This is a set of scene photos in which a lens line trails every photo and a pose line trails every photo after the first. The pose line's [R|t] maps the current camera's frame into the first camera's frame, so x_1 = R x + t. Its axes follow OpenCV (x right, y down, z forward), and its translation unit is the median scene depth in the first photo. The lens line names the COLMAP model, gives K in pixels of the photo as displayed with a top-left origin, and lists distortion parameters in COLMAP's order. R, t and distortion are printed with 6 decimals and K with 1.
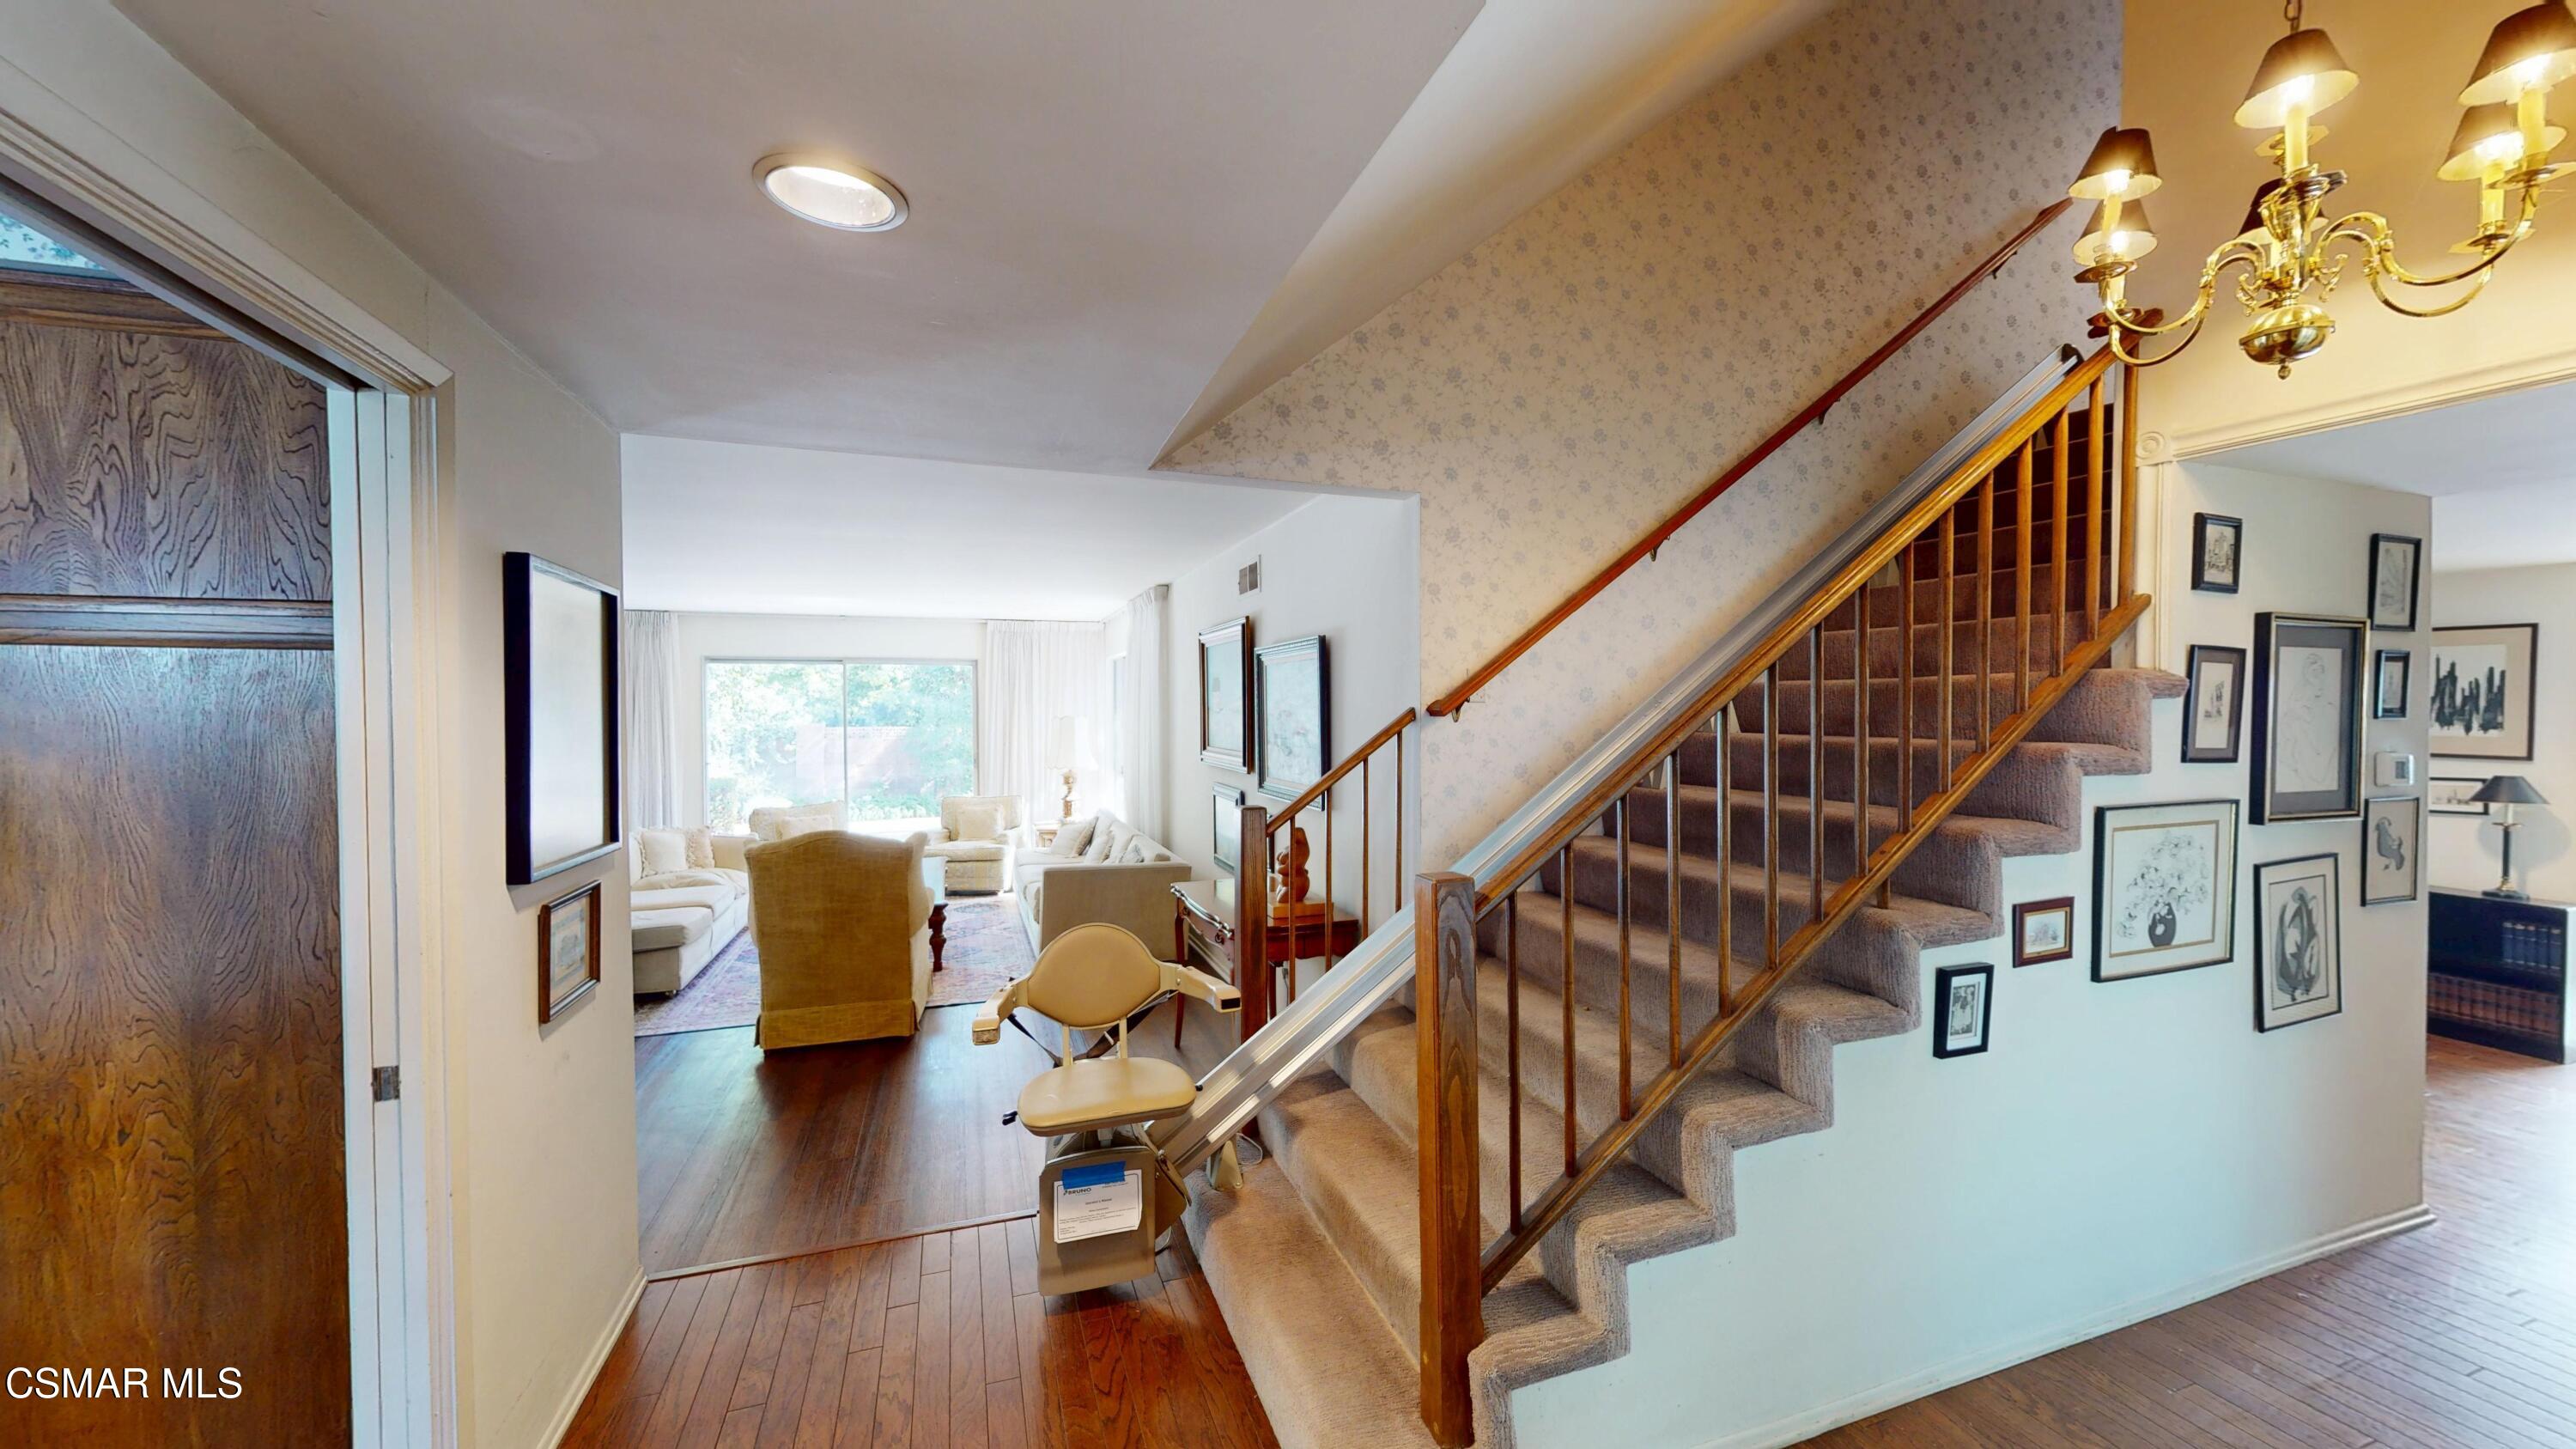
lens RADIAL K [[947.1, 0, 1287.1], [0, 947.1, 728.7], [0, 0, 1]] dist [0.000864, 0.000065]
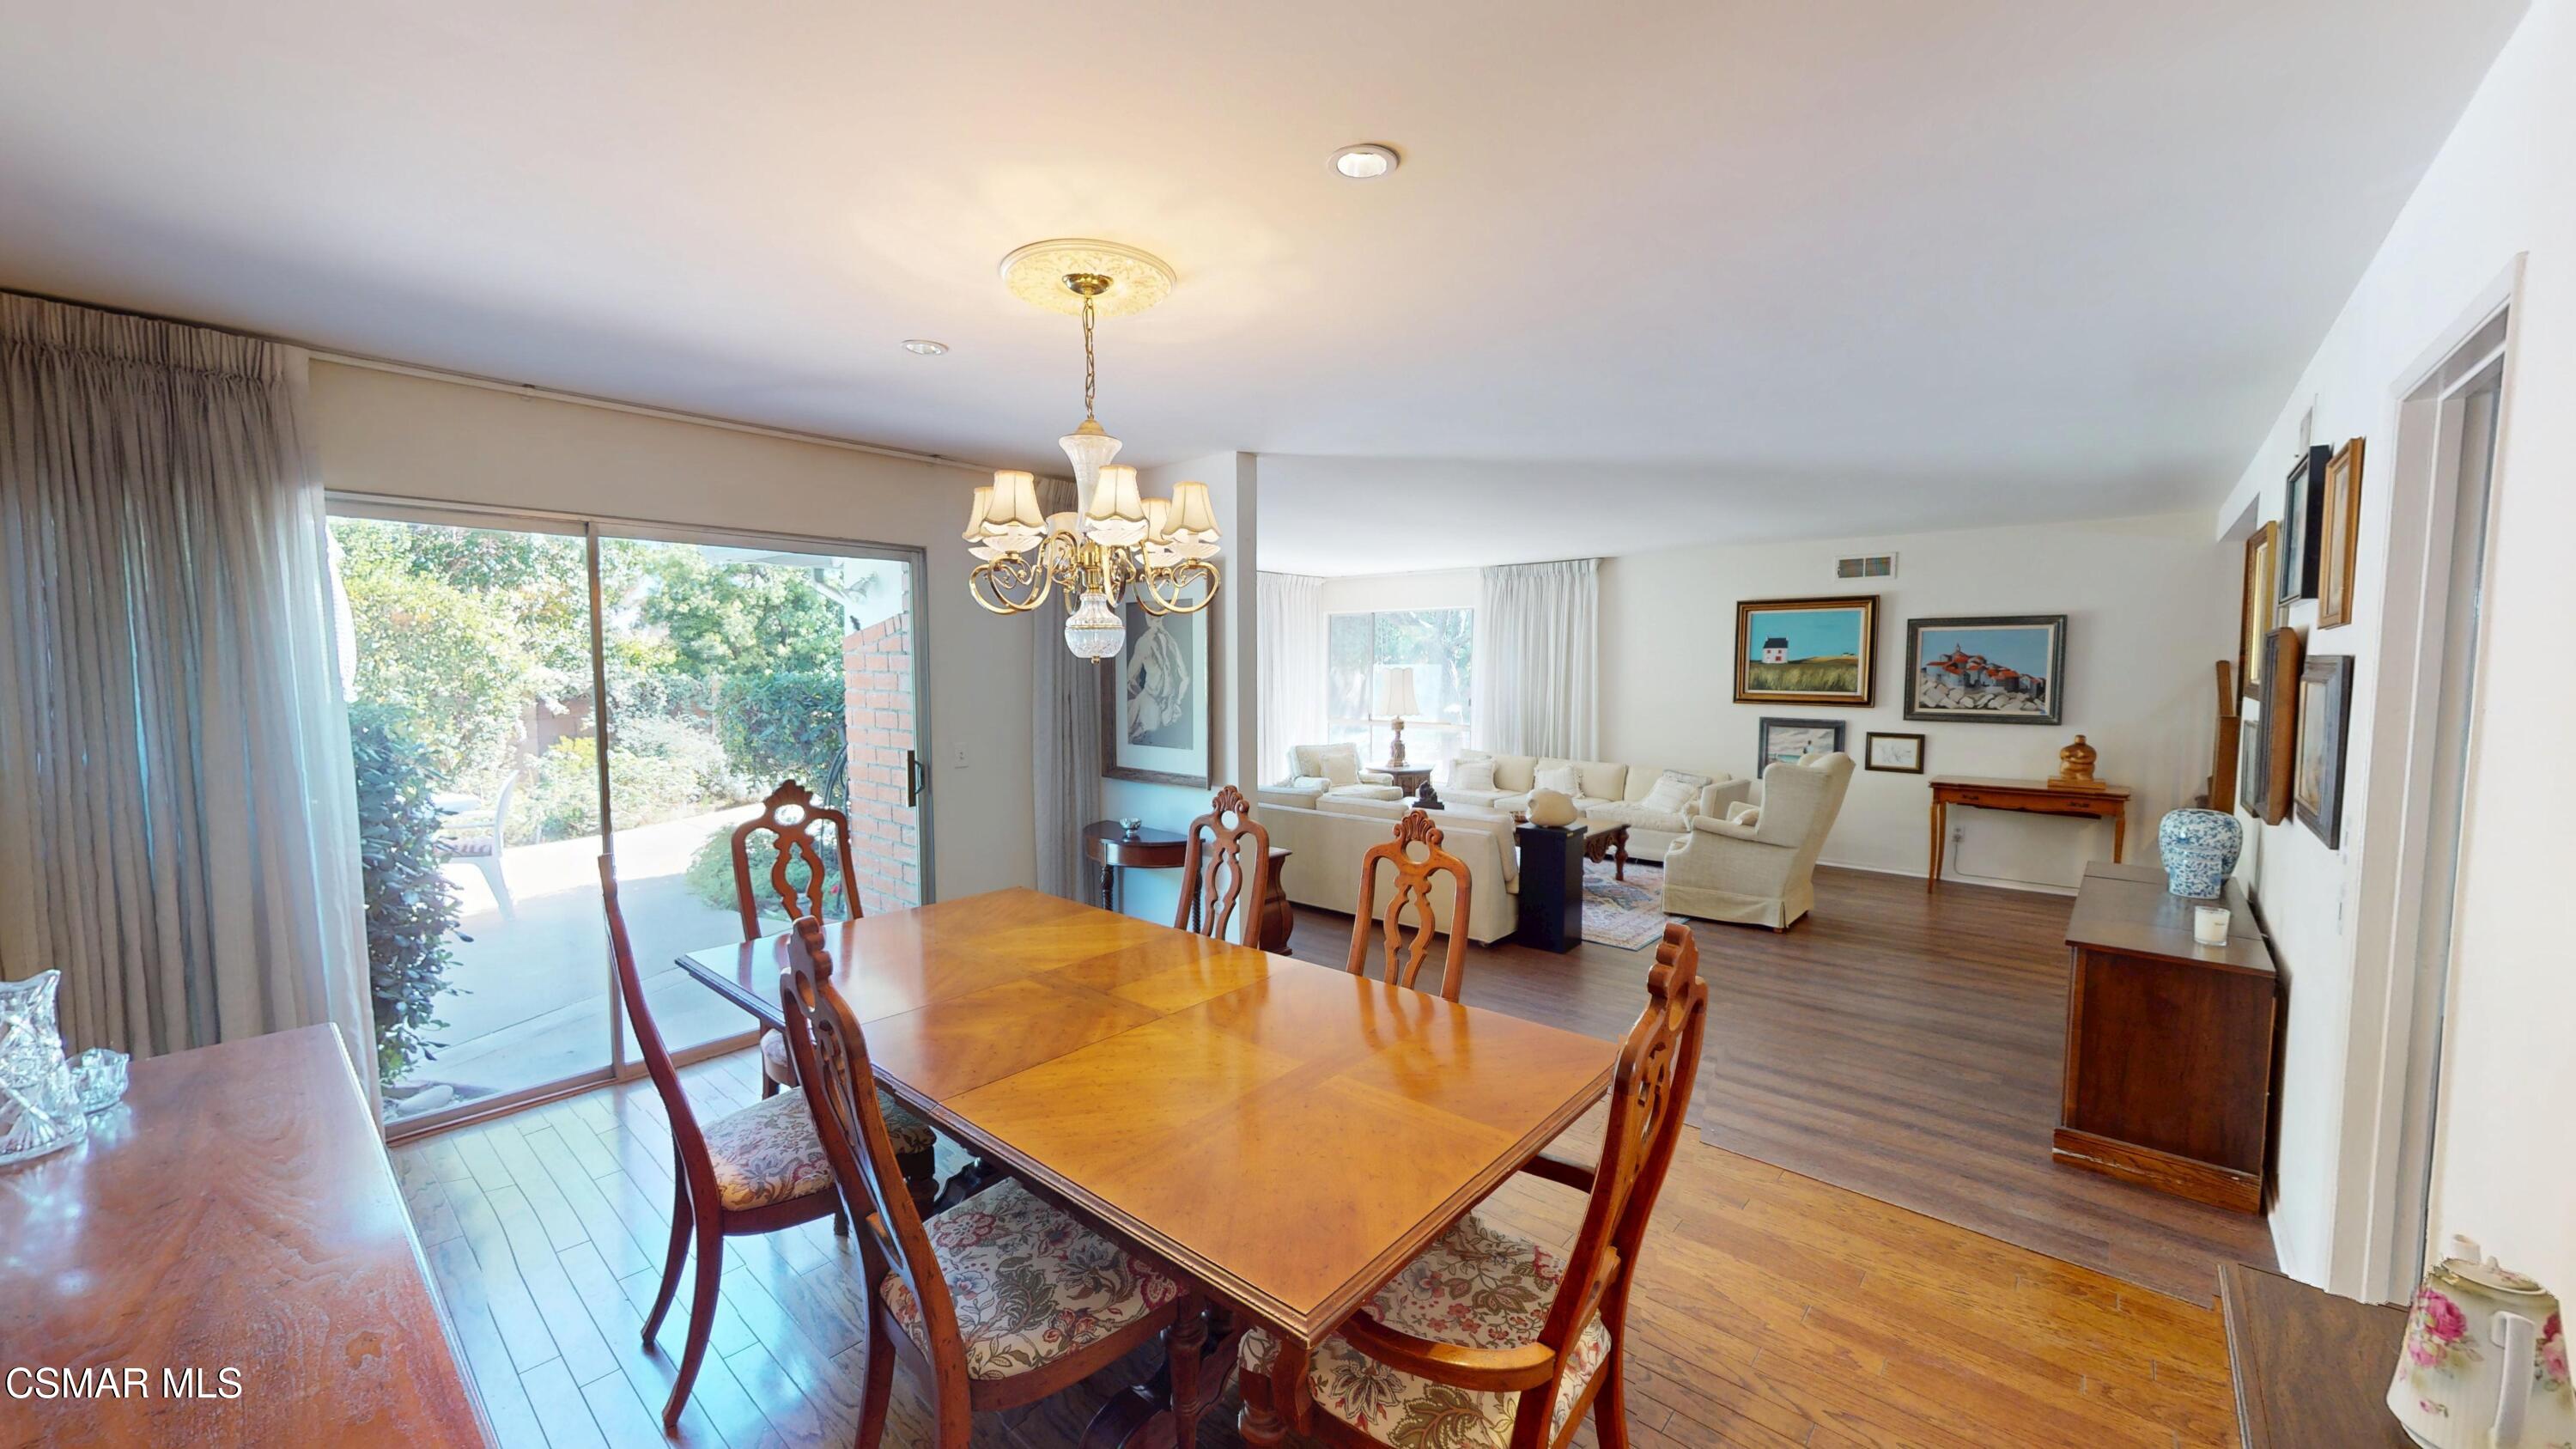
lens RADIAL K [[947.1, 0, 1287.1], [0, 947.1, 728.7], [0, 0, 1]] dist [0.000864, 0.000065]
pose [[0.874542, -0.031873, 0.483902, -0.771710], [0.006320, 0.998502, 0.054346, -0.003030], [-0.484909, -0.044469, 0.873433, 0.098049]]
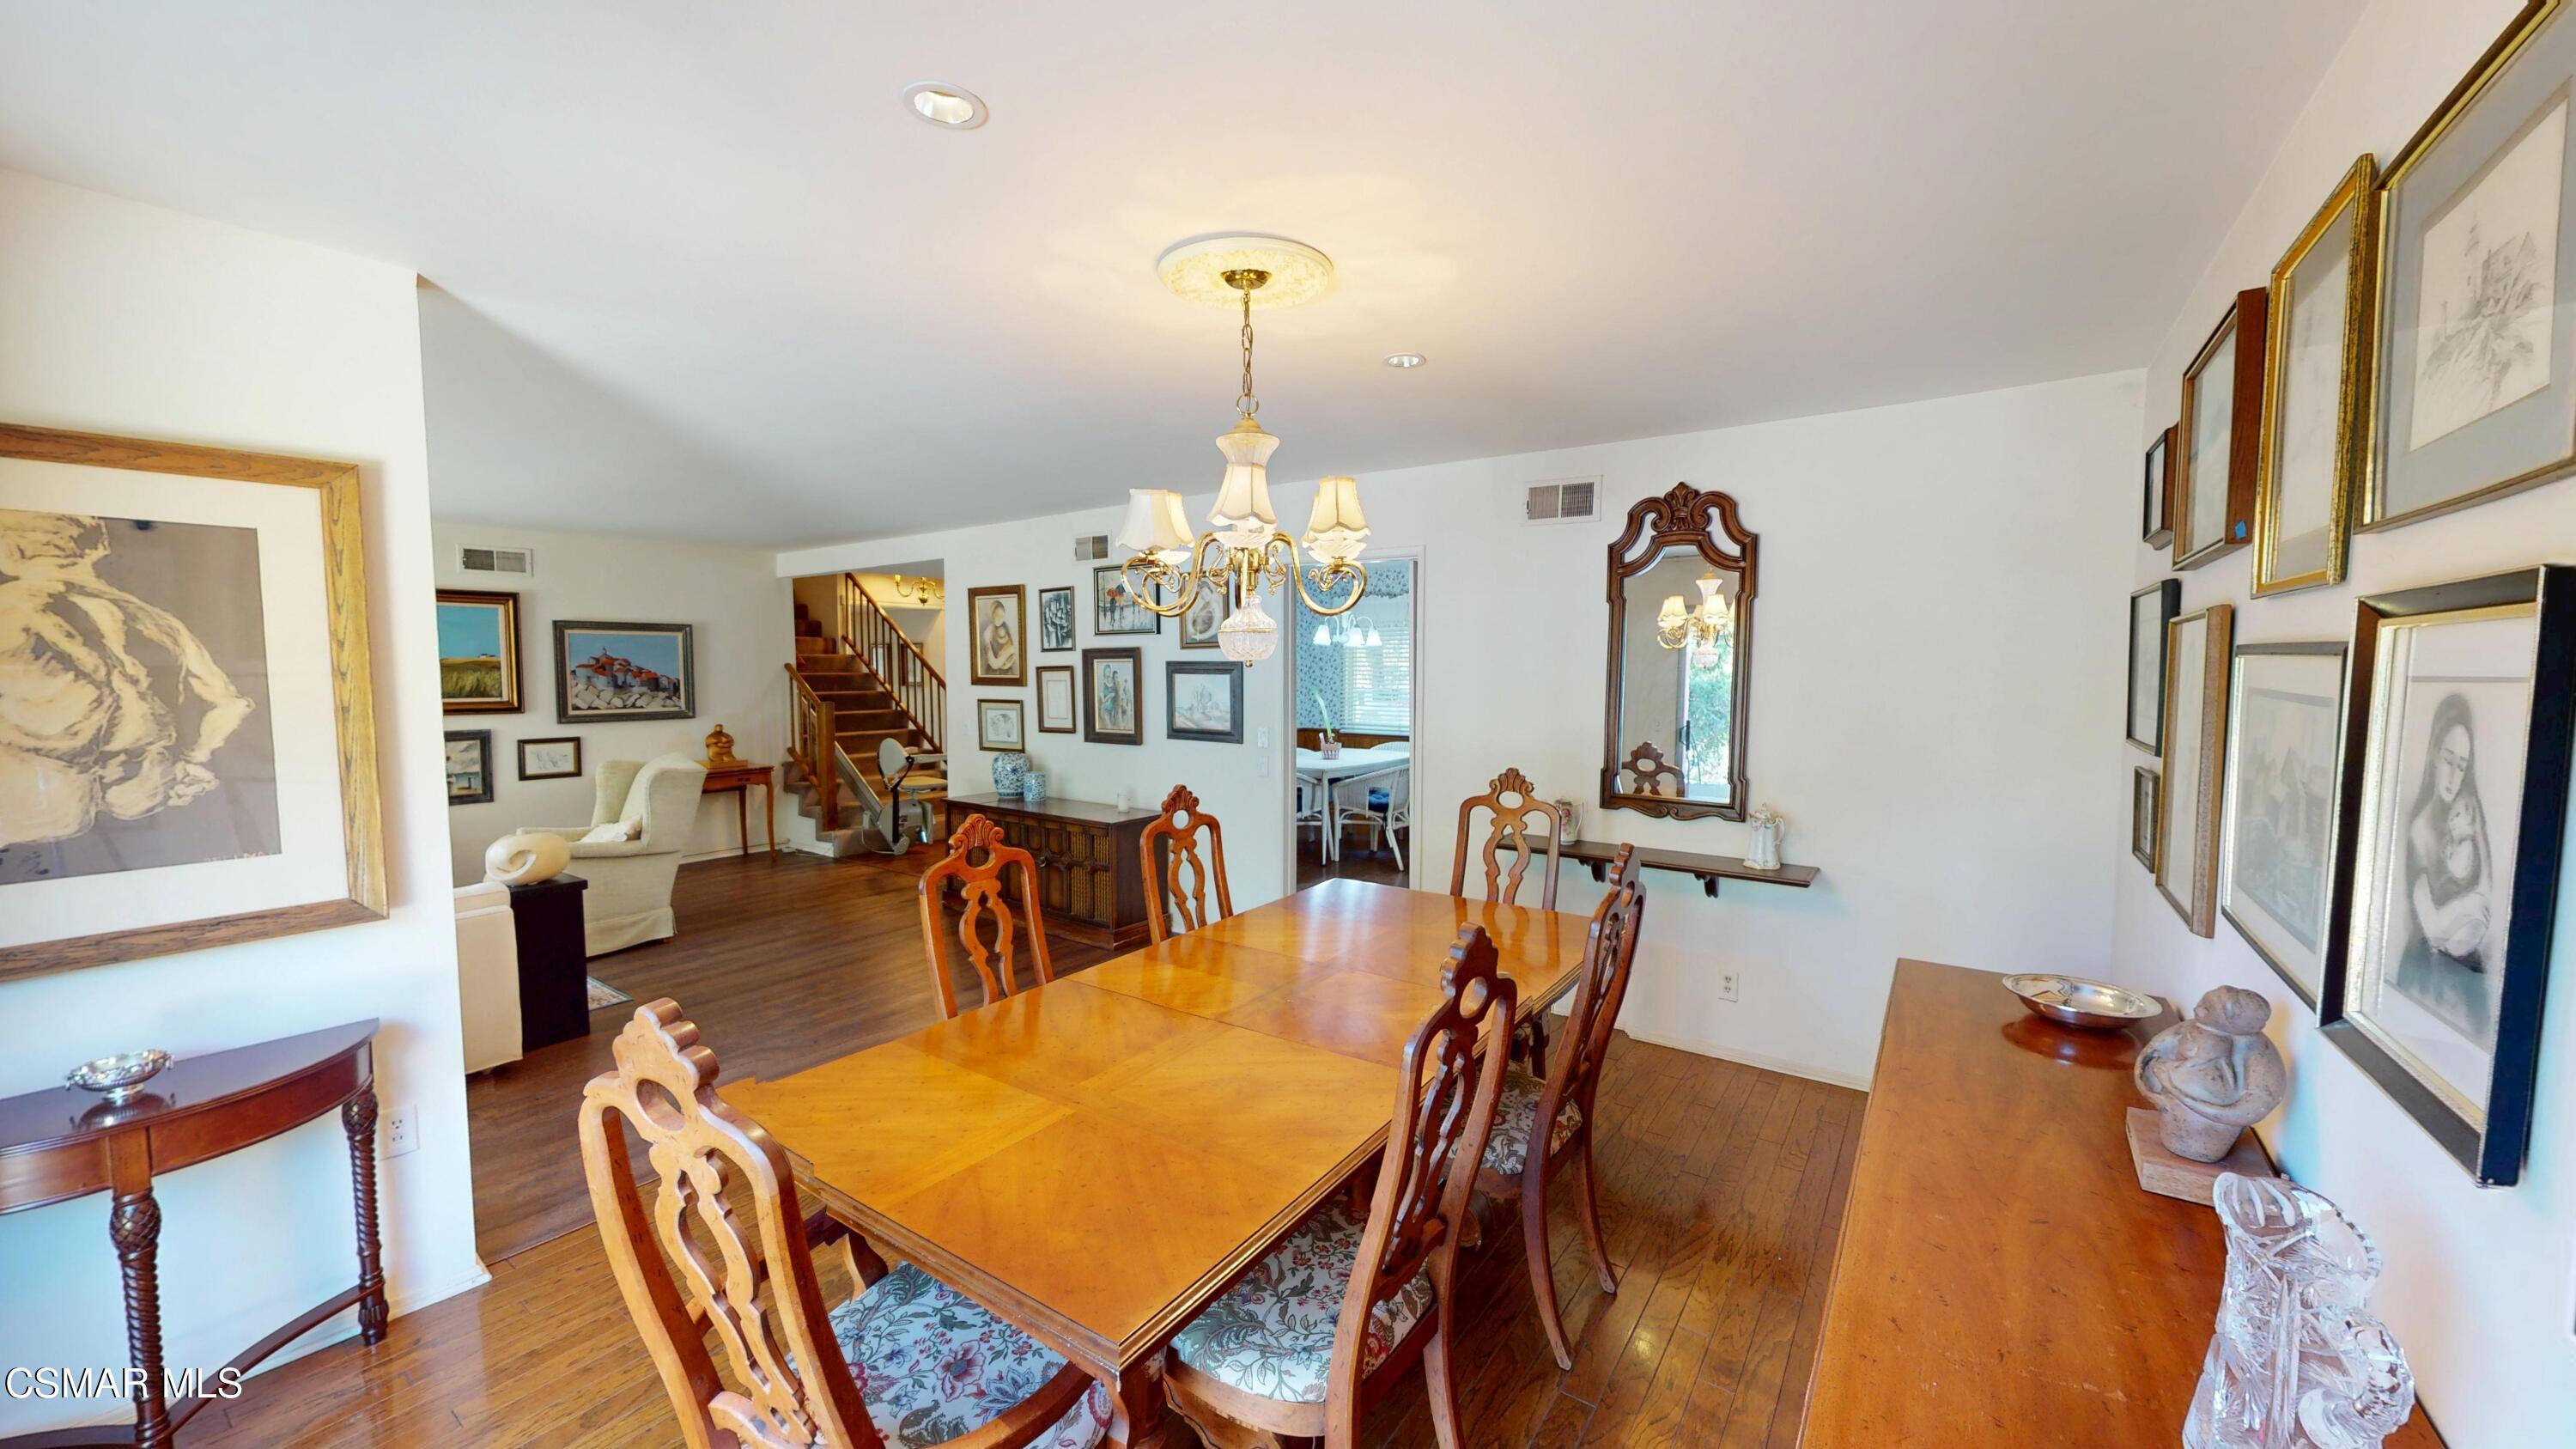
lens RADIAL K [[947.1, 0, 1287.1], [0, 947.1, 728.7], [0, 0, 1]] dist [0.000864, 0.000065]
pose [[-0.569628, -0.054947, 0.820064, -0.896168], [0.013398, 0.997010, 0.076109, -0.010111], [-0.821794, 0.054340, -0.567188, 0.454765]]
